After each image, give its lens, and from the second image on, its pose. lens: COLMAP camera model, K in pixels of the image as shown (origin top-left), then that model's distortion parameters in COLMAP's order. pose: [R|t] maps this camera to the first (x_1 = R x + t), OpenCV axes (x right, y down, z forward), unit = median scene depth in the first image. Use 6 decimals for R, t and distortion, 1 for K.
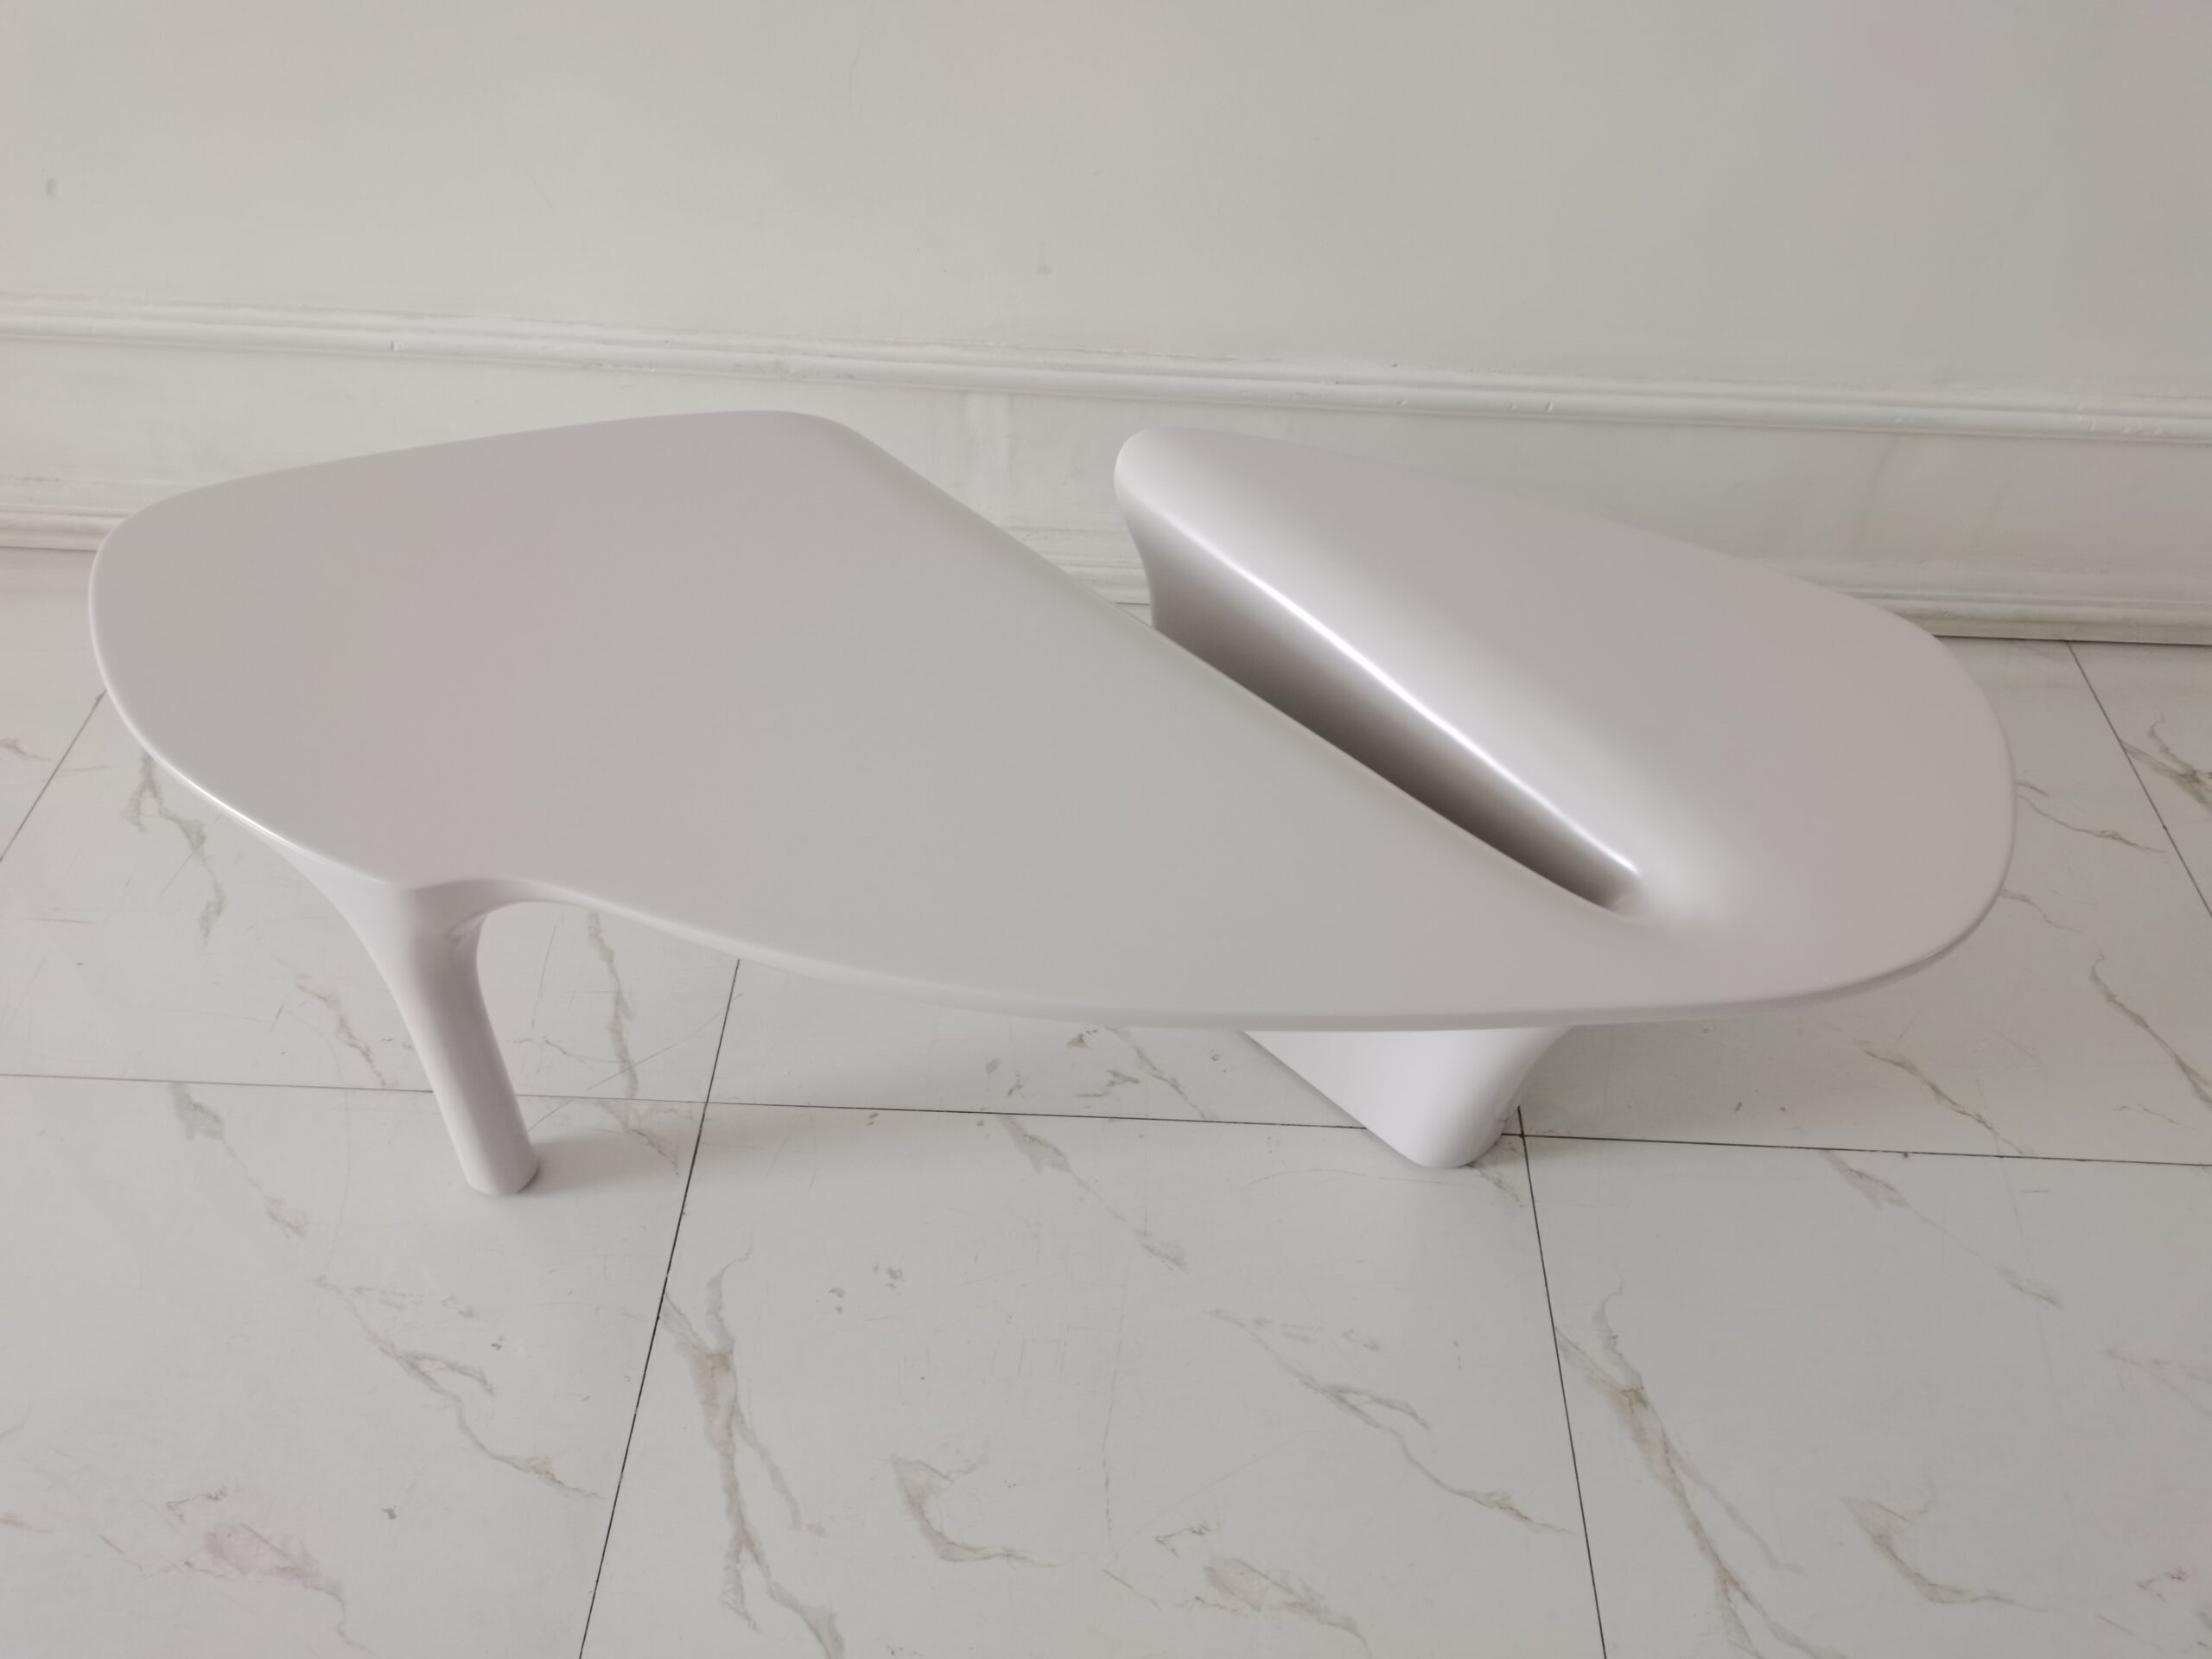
lens RADIAL K [[1741.9, 0, 1128.8], [0, 1741.9, 836.5], [0, 0, 1]] dist [0.046916, -0.049225]
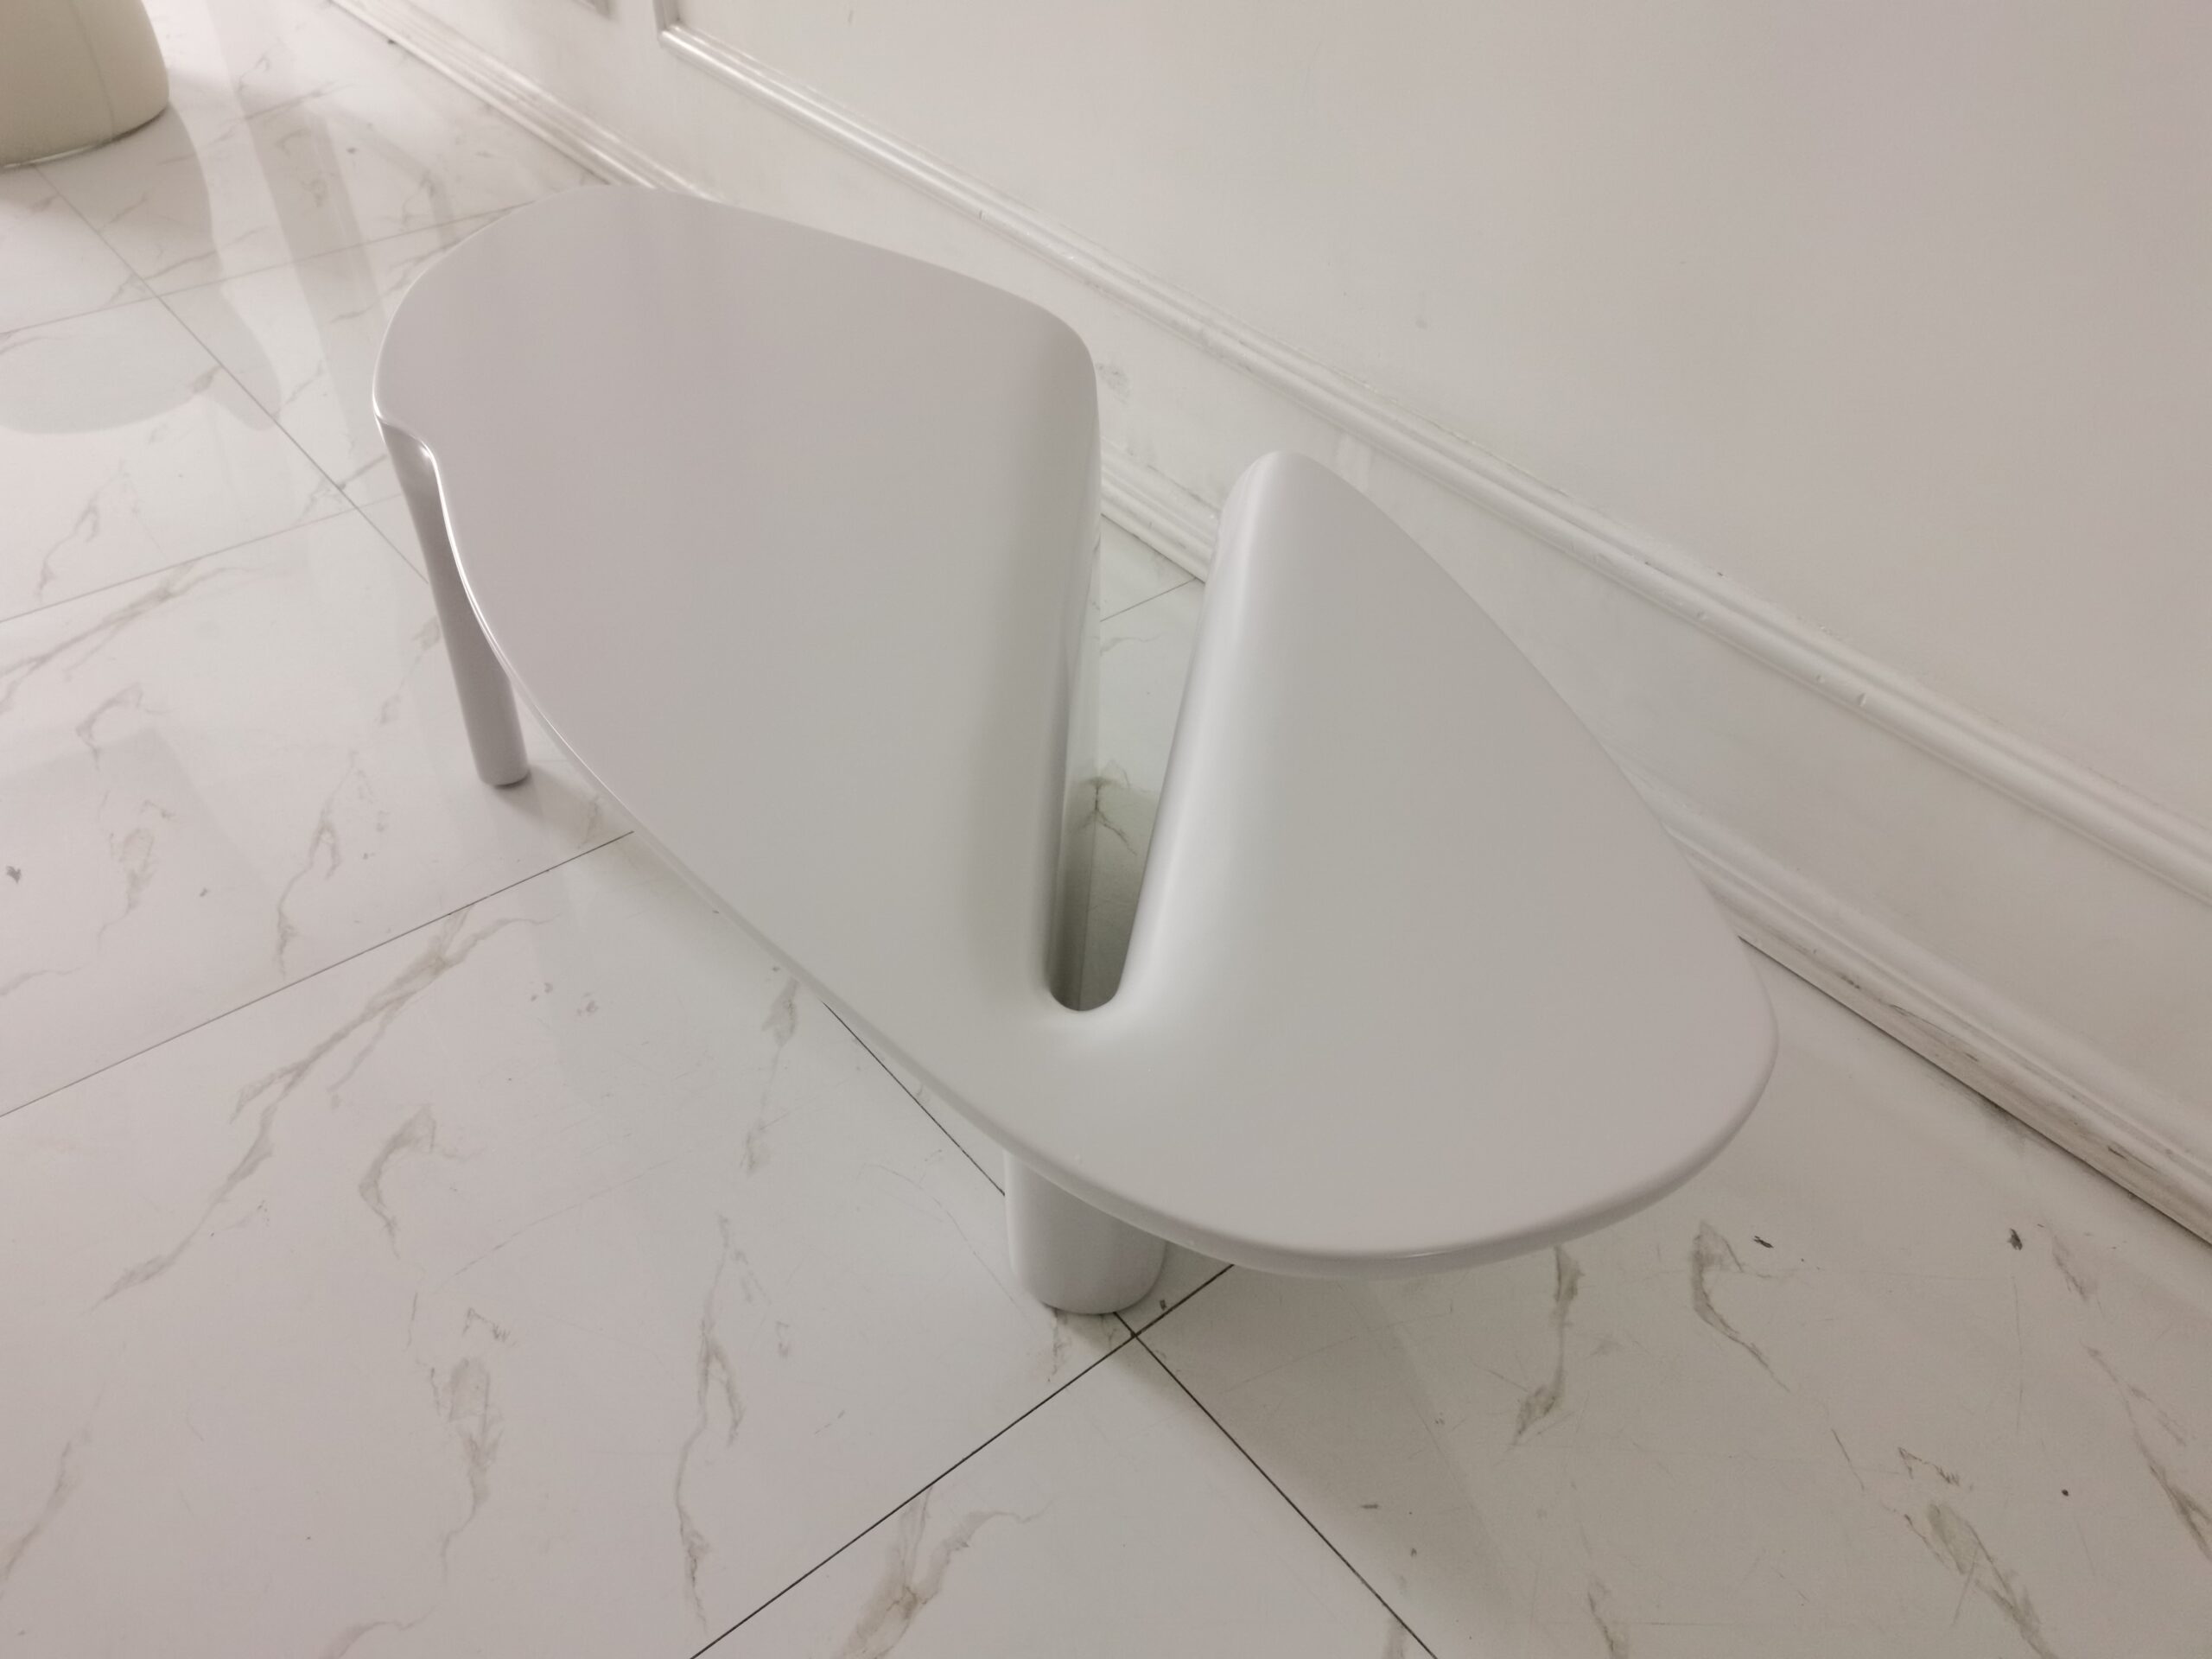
lens RADIAL K [[1741.9, 0, 1112.9], [0, 1741.9, 838.3], [0, 0, 1]] dist [0.046916, -0.049225]
pose [[0.653403, 0.484593, -0.581579, 0.654764], [-0.560364, 0.826155, 0.058815, -0.072661], [0.508976, 0.287466, 0.811361, 0.291231]]
